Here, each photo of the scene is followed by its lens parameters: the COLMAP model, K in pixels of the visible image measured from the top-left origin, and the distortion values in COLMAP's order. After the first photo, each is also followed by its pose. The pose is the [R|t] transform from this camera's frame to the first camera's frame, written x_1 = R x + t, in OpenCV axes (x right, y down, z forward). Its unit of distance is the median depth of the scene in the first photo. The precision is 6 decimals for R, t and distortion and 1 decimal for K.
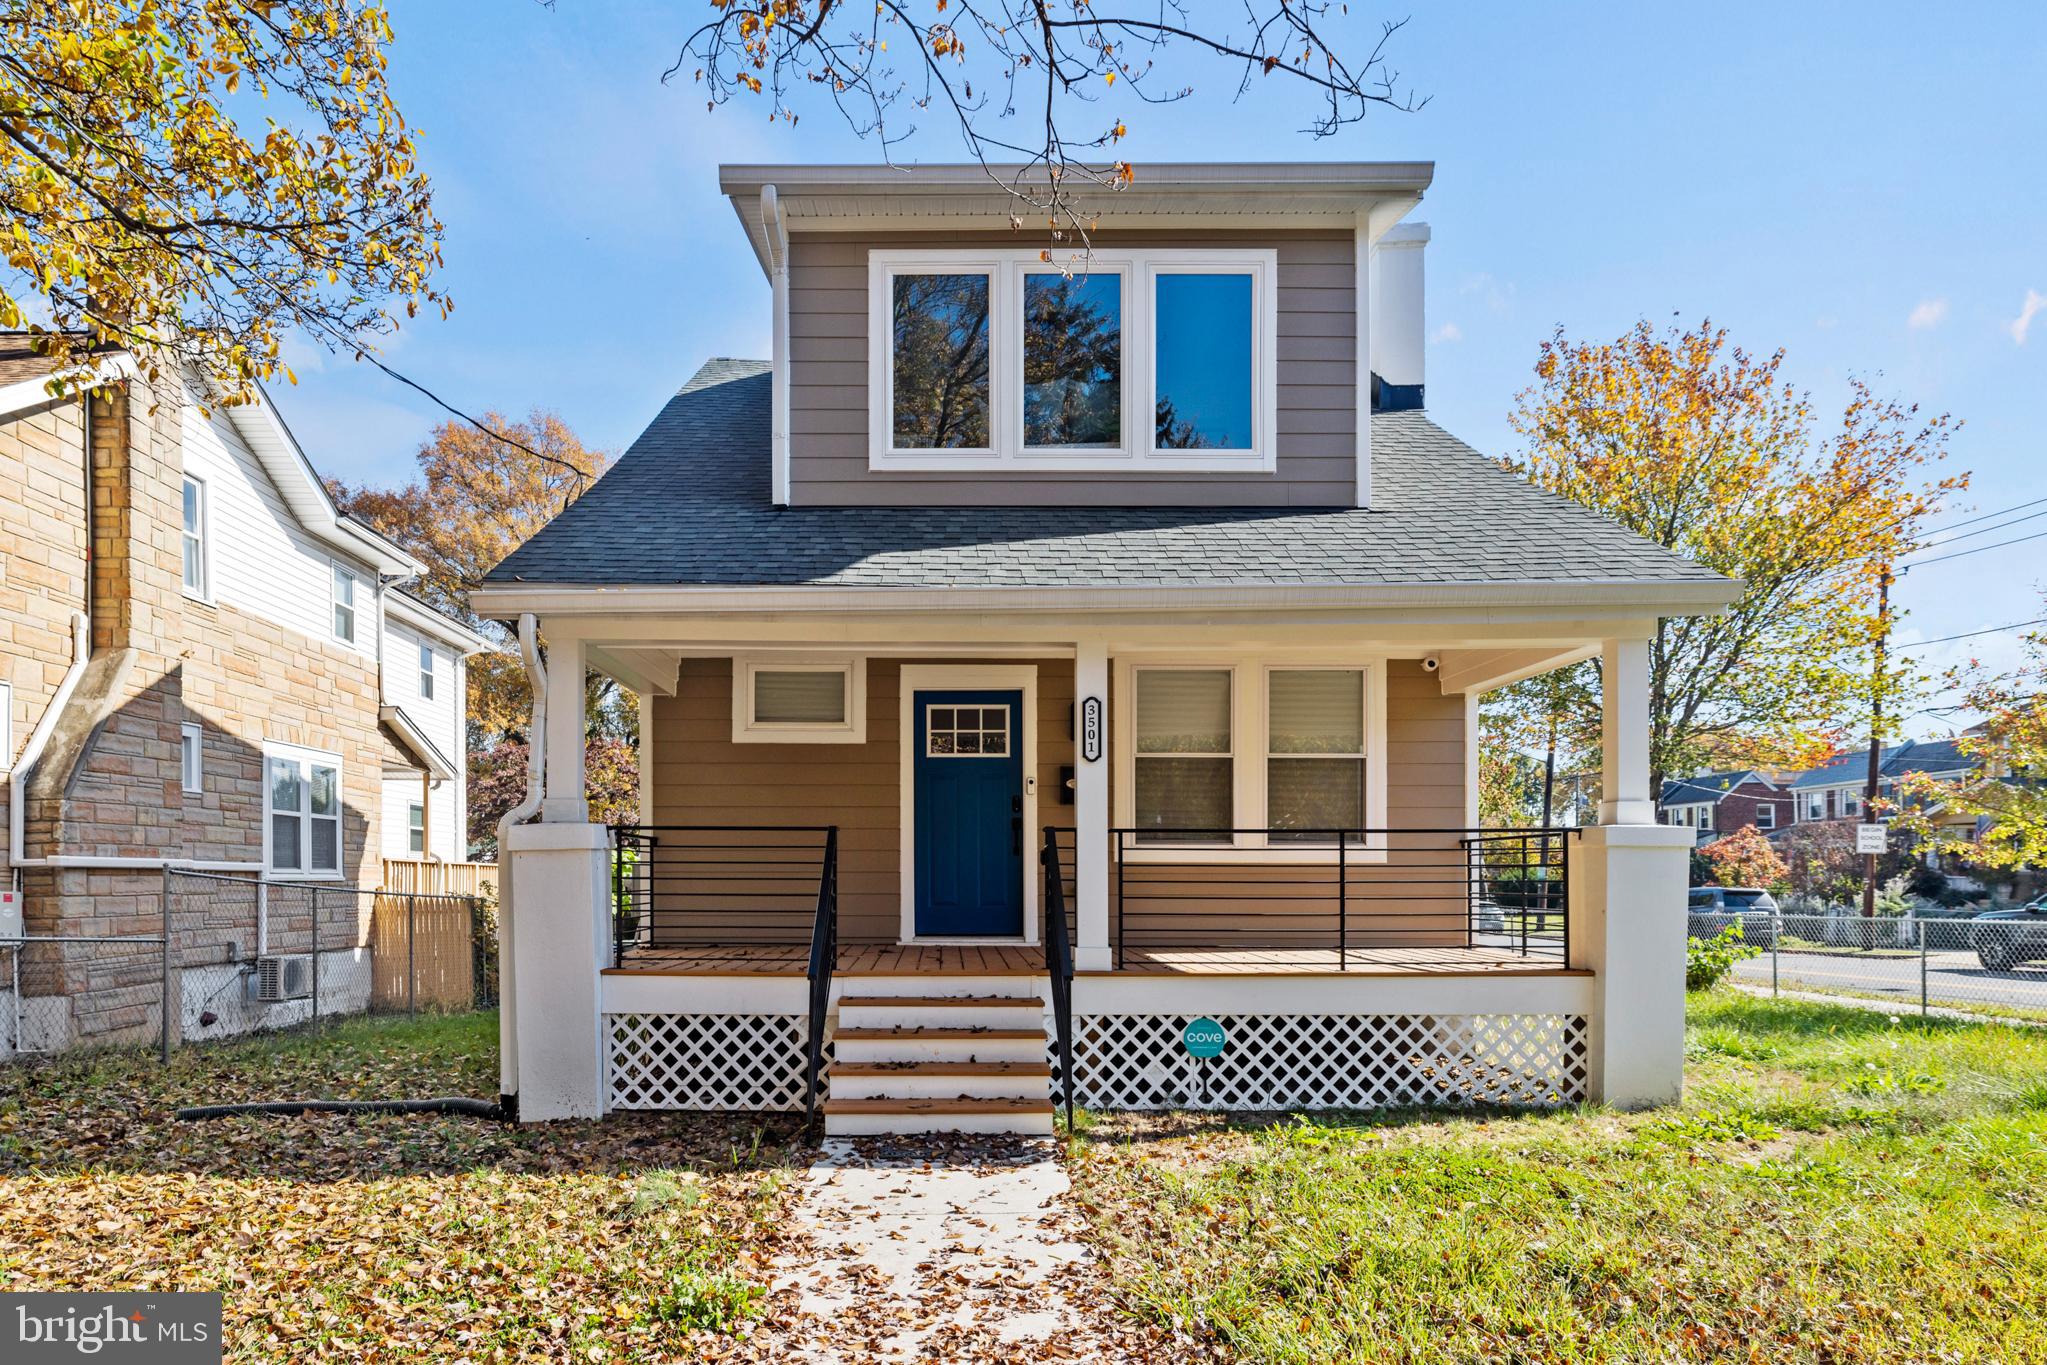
lens RADIAL K [[1200.5, 0, 1022.6], [0, 1200.5, 876.4], [0, 0, 1]] dist [-0.004573, -0.000940]
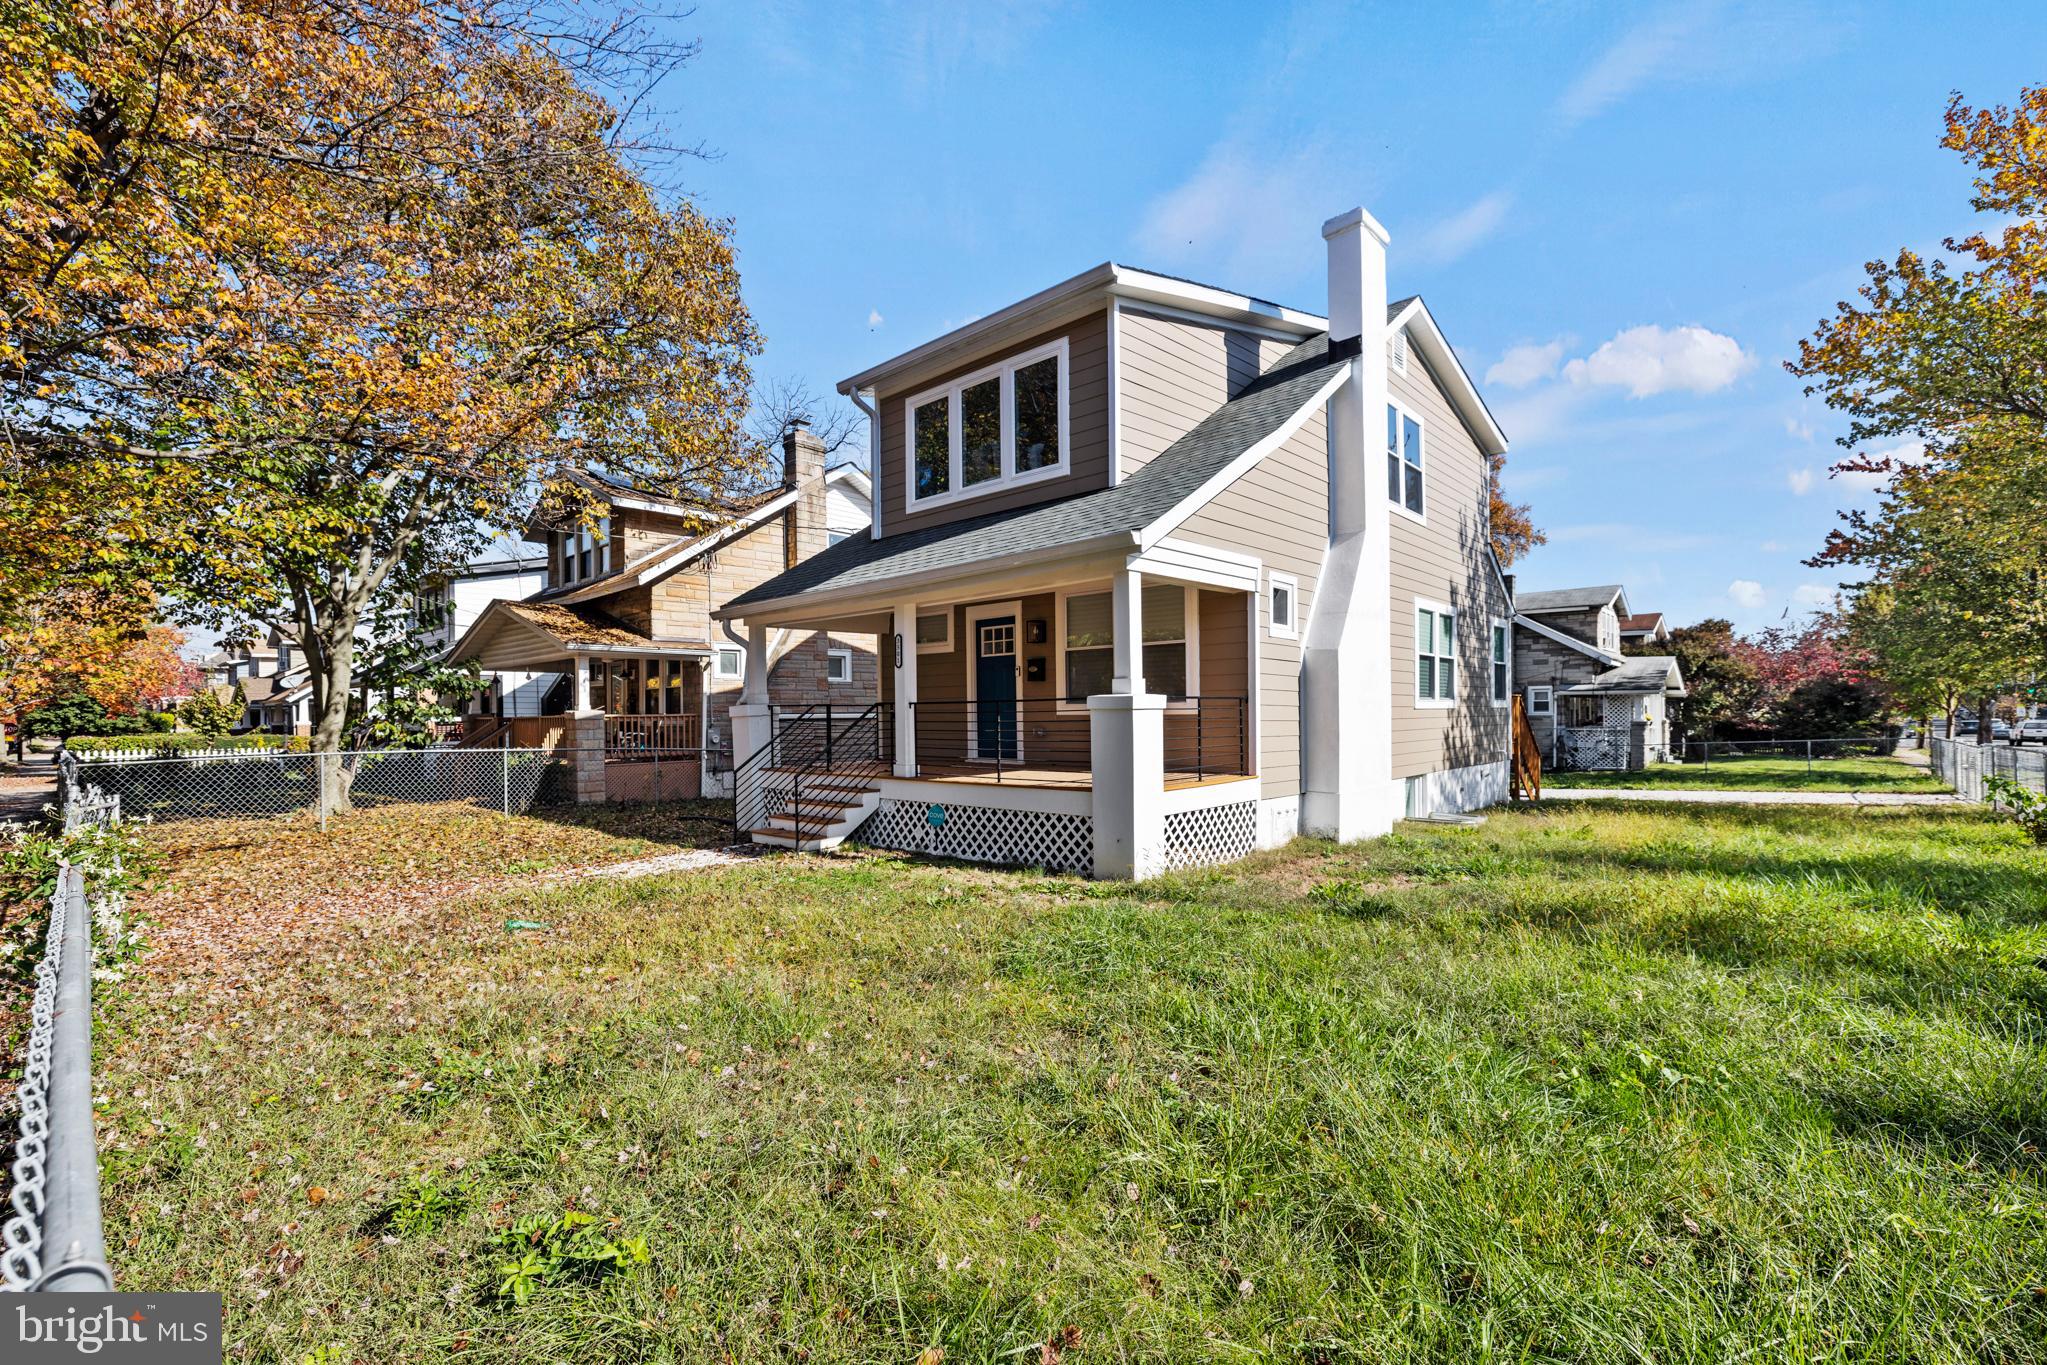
lens RADIAL K [[894.8, 0, 1019.9], [0, 894.8, 714.8], [0, 0, 1]] dist [-0.002667, -0.000410]
pose [[0.735885, -0.013309, -0.676976, 0.968008], [0.017577, 0.999845, -0.000551, -0.013717], [0.676879, -0.011494, 0.736005, 0.065911]]
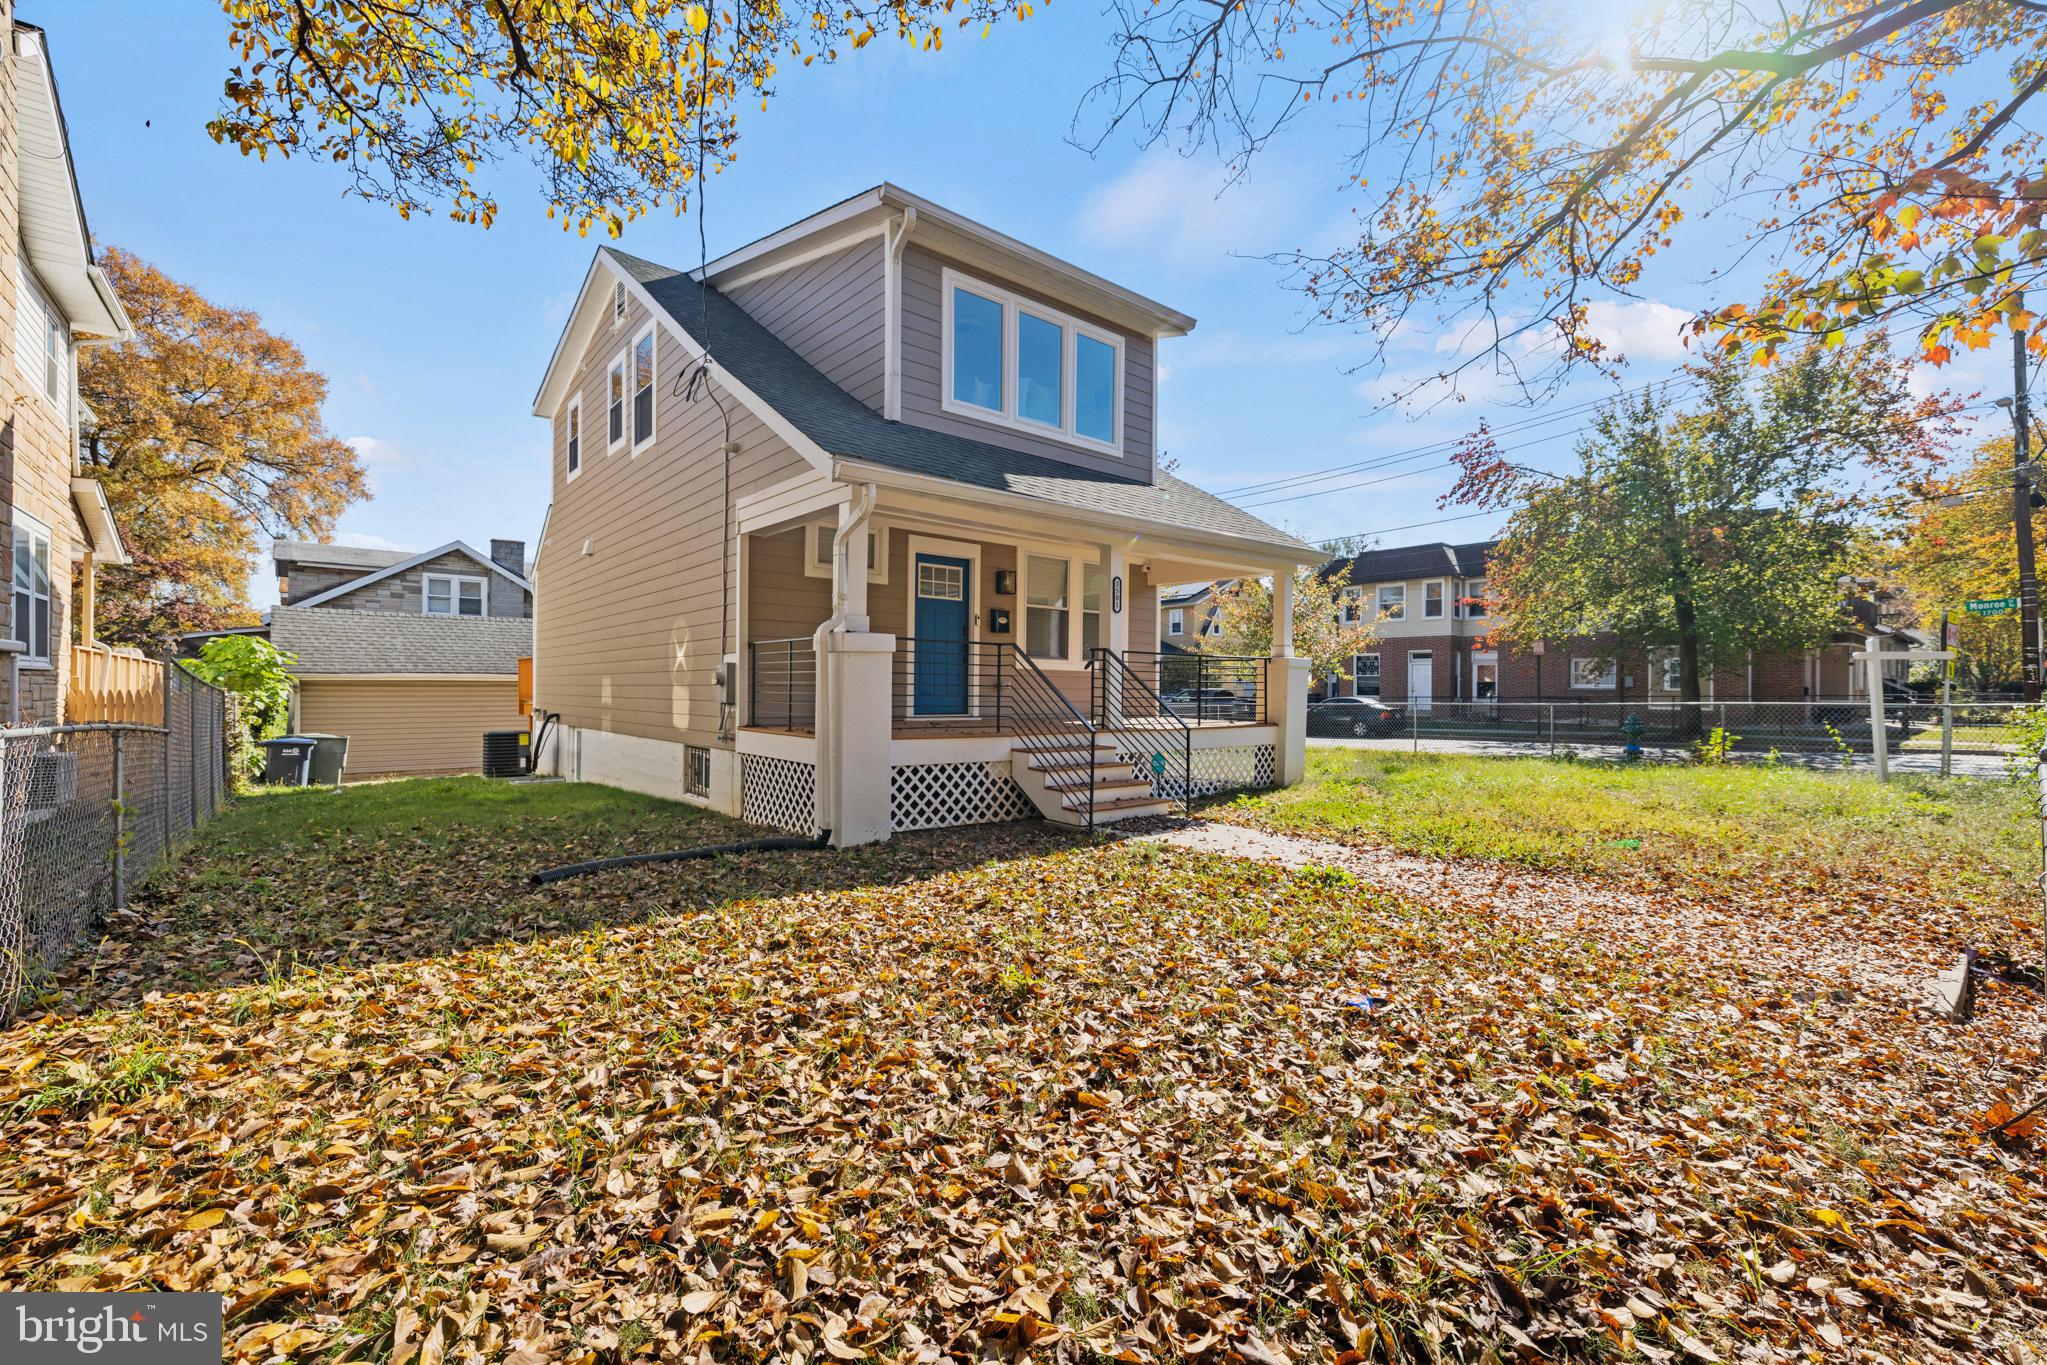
lens RADIAL K [[858.8, 0, 1023.5], [0, 858.8, 682.5], [0, 0, 1]] dist [-0.000384, -0.000093]
pose [[0.759290, 0.008894, 0.650692, -0.768861], [-0.009517, 0.999951, -0.002562, 0.012298], [-0.650683, -0.004248, 0.759337, 0.095609]]
